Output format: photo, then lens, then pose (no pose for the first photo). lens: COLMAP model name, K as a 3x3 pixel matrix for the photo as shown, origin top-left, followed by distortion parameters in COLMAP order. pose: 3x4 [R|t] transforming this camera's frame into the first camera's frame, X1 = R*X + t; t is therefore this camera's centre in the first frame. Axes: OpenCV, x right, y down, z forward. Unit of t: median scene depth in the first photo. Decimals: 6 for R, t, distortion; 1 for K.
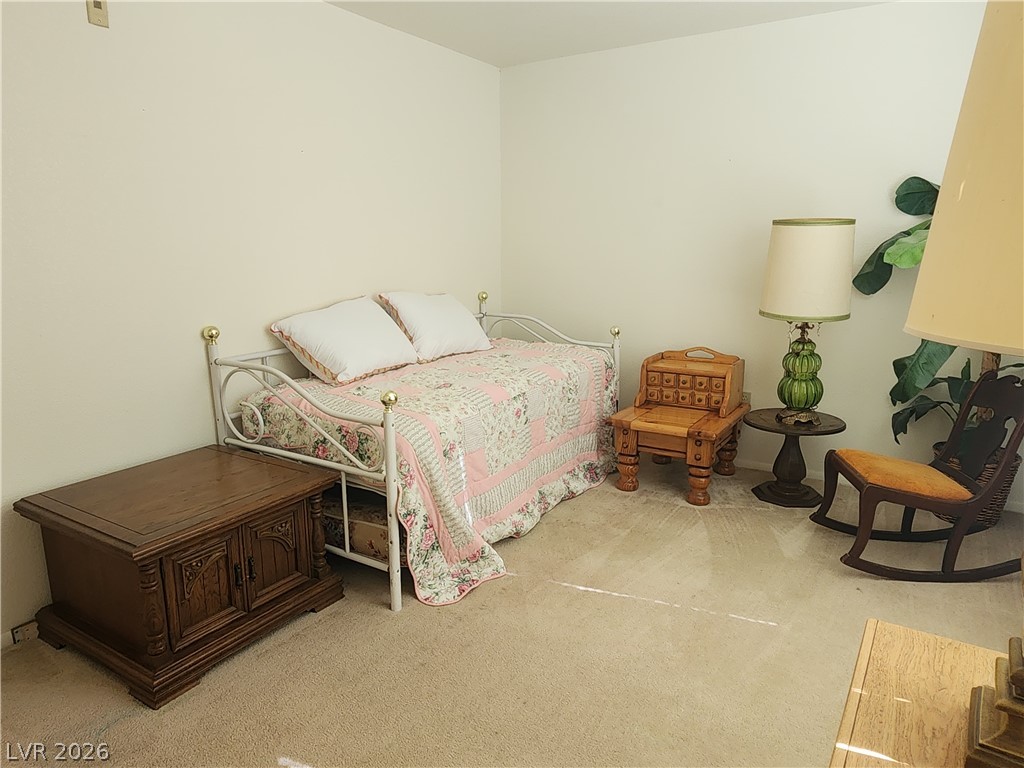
lens RADIAL K [[688.1, 0, 512.0], [0, 688.1, 384.0], [0, 0, 1]] dist [-0.000744, 0.000865]
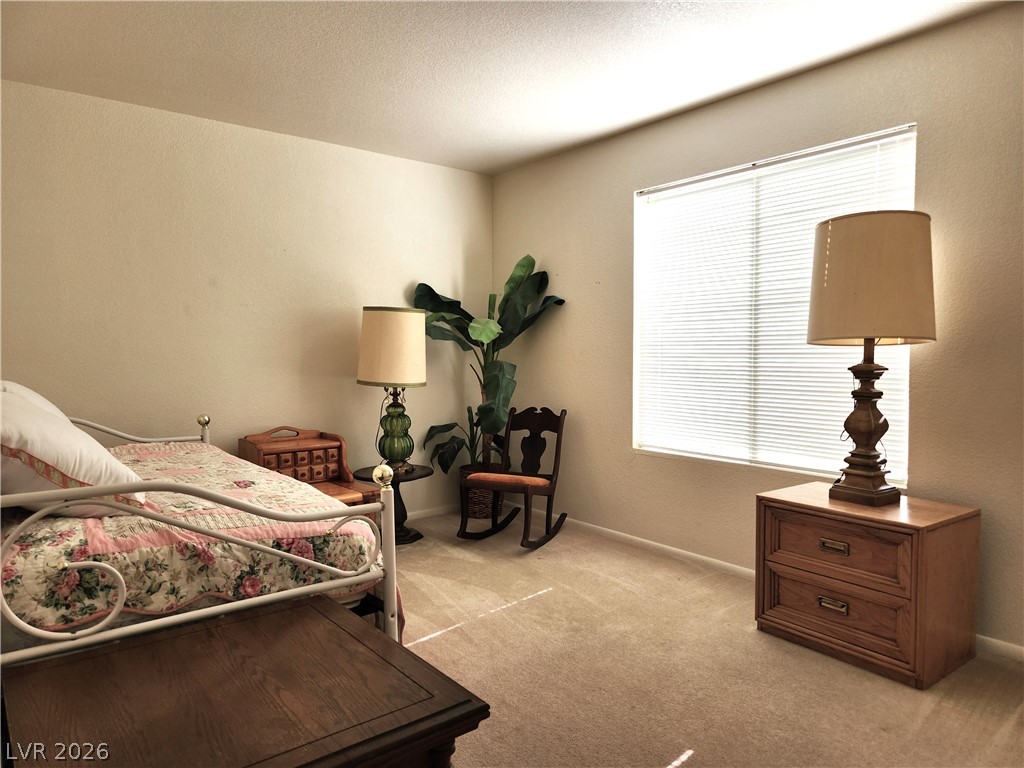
lens RADIAL K [[688.1, 0, 512.0], [0, 688.1, 384.0], [0, 0, 1]] dist [-0.000744, 0.000865]
pose [[0.339137, -0.043257, 0.939742, -0.660189], [0.198851, 0.979667, -0.026668, -0.024998], [-0.919480, 0.195913, 0.340843, 0.383246]]
